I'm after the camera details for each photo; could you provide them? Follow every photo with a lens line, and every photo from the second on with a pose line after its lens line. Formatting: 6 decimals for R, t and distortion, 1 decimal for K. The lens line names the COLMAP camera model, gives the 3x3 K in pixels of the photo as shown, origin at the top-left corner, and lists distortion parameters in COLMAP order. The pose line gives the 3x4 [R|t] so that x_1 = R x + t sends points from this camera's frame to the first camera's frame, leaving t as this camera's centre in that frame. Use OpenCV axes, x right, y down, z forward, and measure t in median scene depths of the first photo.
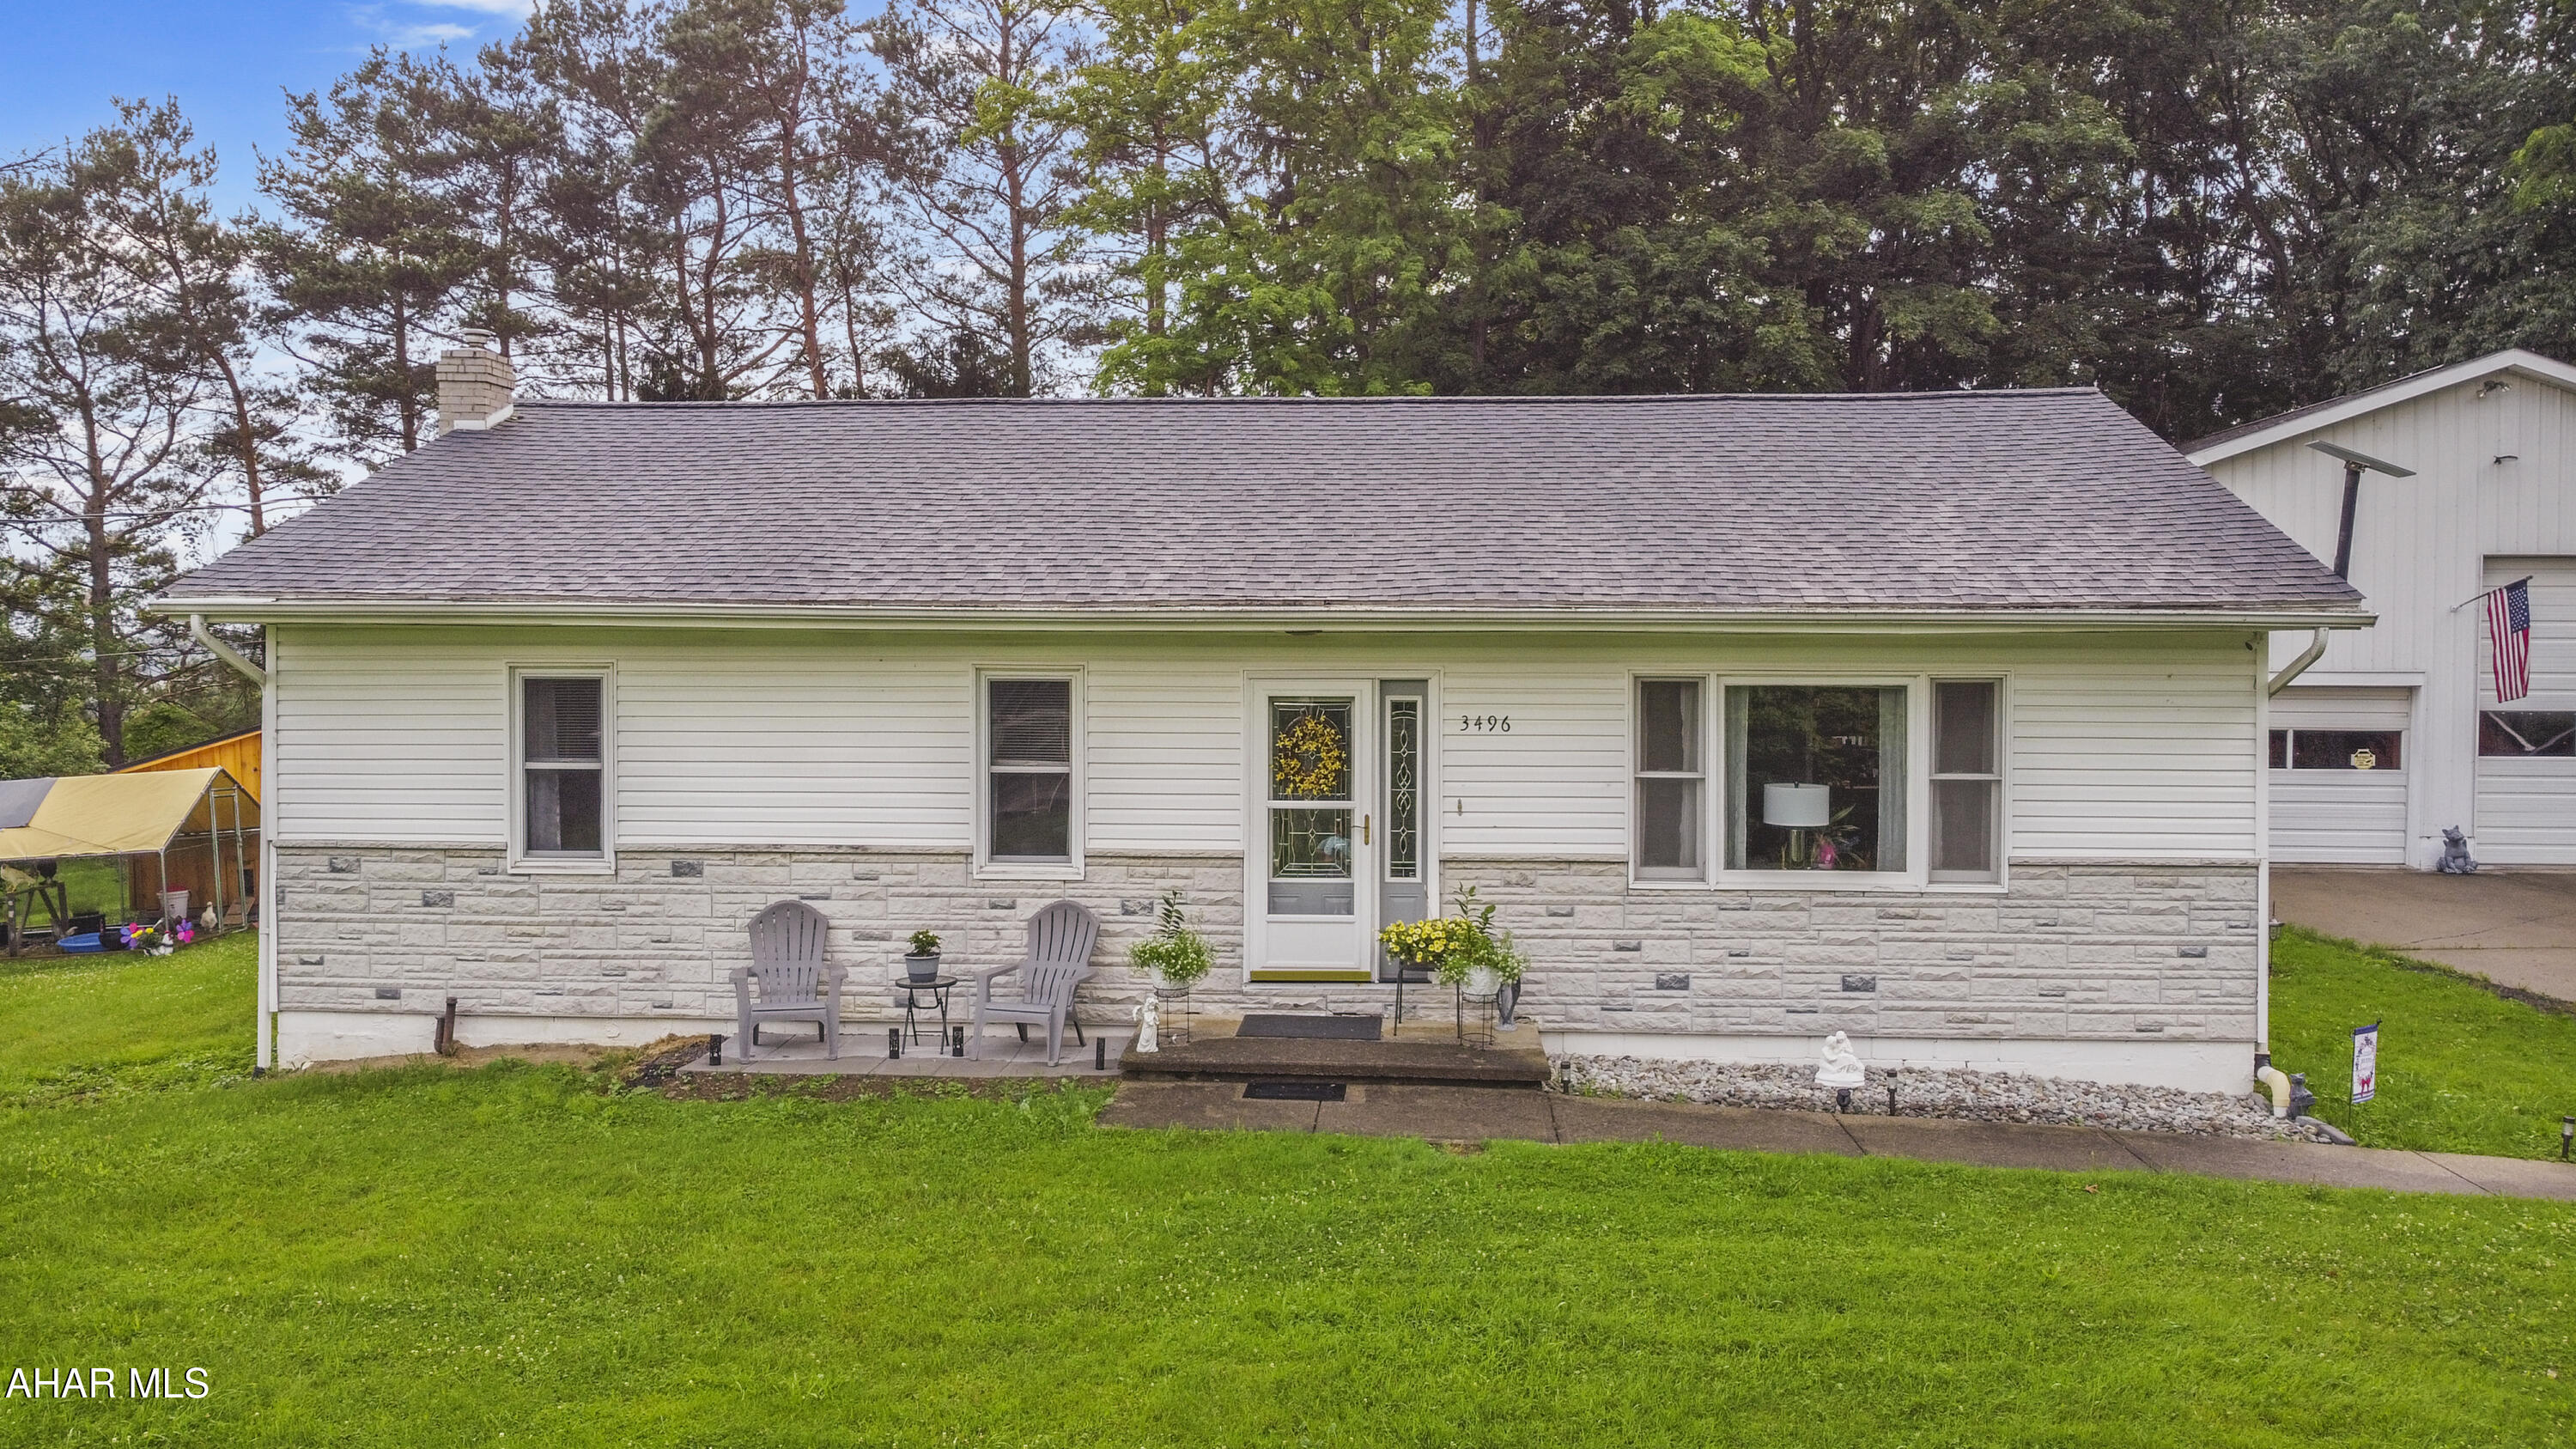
lens RADIAL K [[1966.7, 0, 1285.8], [0, 1966.7, 732.2], [0, 0, 1]] dist [-0.002402, -0.011255]
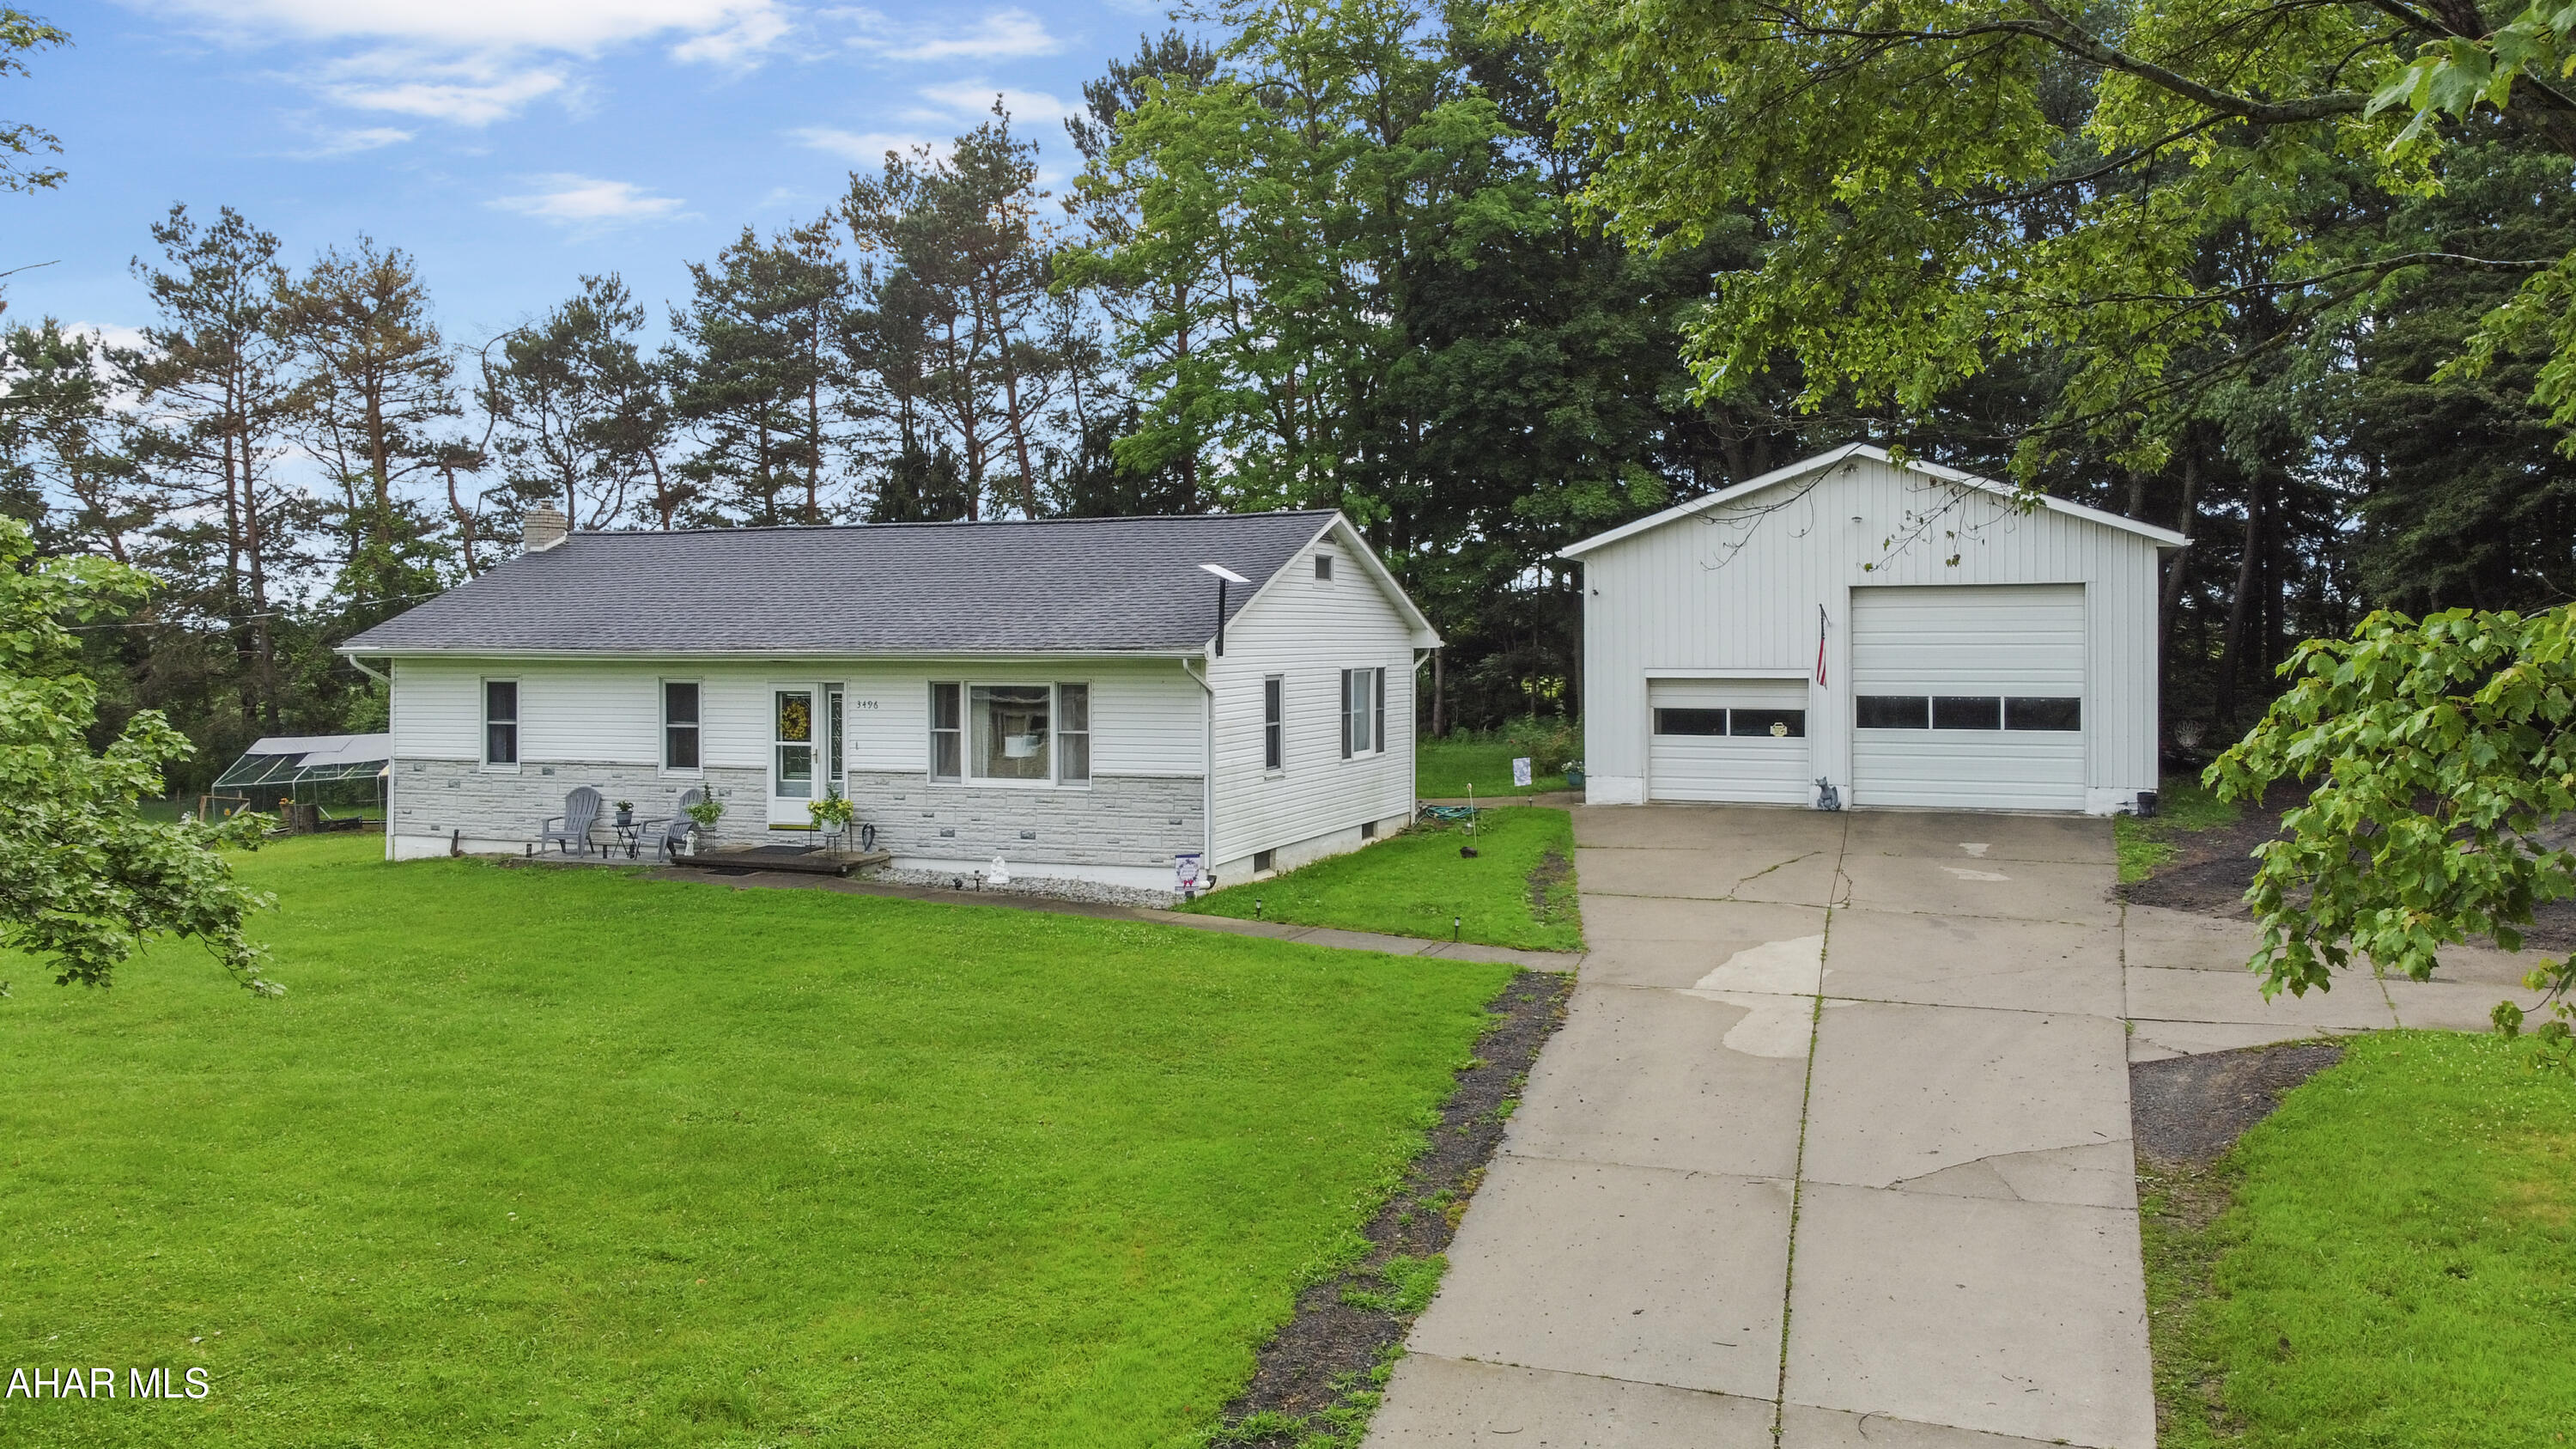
lens RADIAL K [[1966.7, 0, 1287.4], [0, 1966.7, 662.5], [0, 0, 1]] dist [-0.002402, -0.011255]
pose [[0.955937, -0.003047, -0.293557, 1.090294], [-0.003140, 0.999783, -0.020603, -0.007434], [0.293556, 0.020616, 0.955719, -0.808487]]
